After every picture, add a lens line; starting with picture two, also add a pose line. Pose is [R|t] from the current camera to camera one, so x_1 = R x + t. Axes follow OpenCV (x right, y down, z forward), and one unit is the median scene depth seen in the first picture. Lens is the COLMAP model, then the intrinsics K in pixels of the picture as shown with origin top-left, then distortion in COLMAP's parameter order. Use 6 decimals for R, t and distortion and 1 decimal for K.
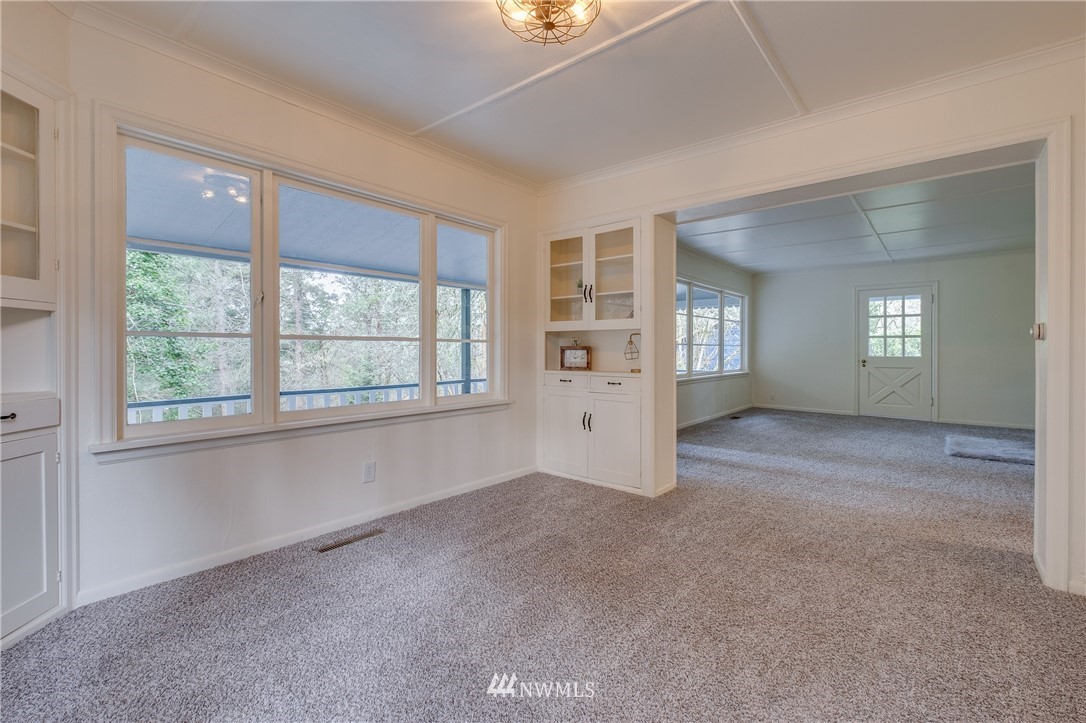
lens RADIAL K [[482.3, 0, 545.9], [0, 482.3, 360.5], [0, 0, 1]] dist [-0.003661, -0.000138]
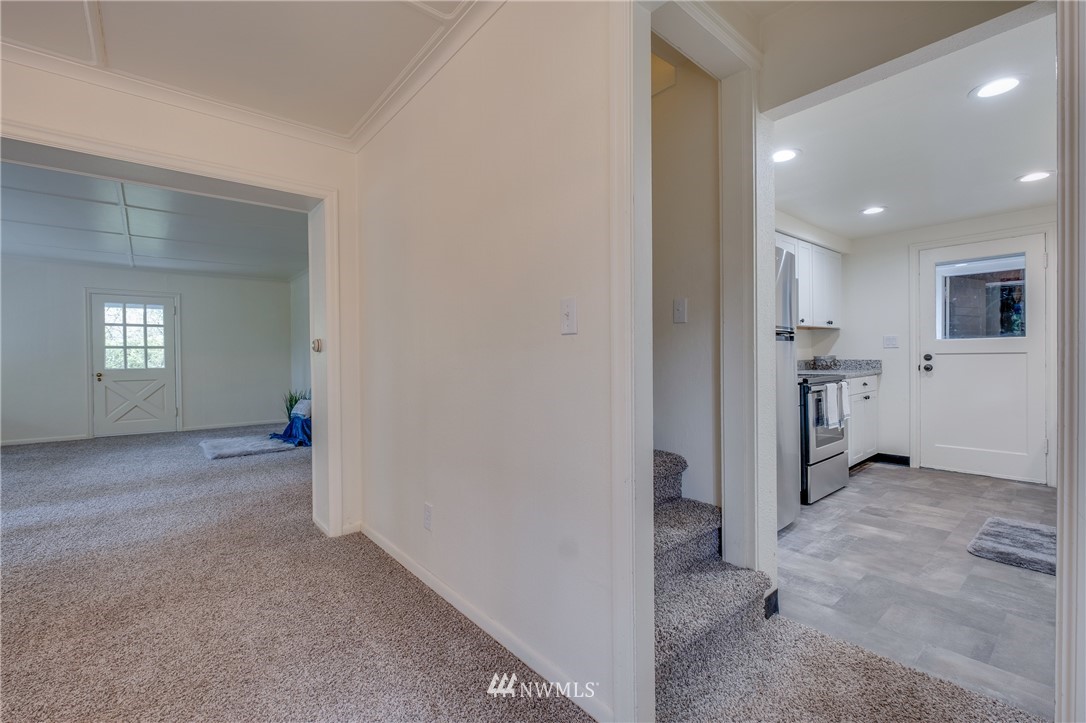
lens RADIAL K [[474.6, 0, 543.0], [0, 474.6, 361.5], [0, 0, 1]] dist [-0.002365, -0.000495]
pose [[0.173786, -0.012989, 0.984698, -0.086064], [0.034027, 0.999395, 0.007178, -0.002704], [-0.984195, 0.032259, 0.174123, 0.112263]]
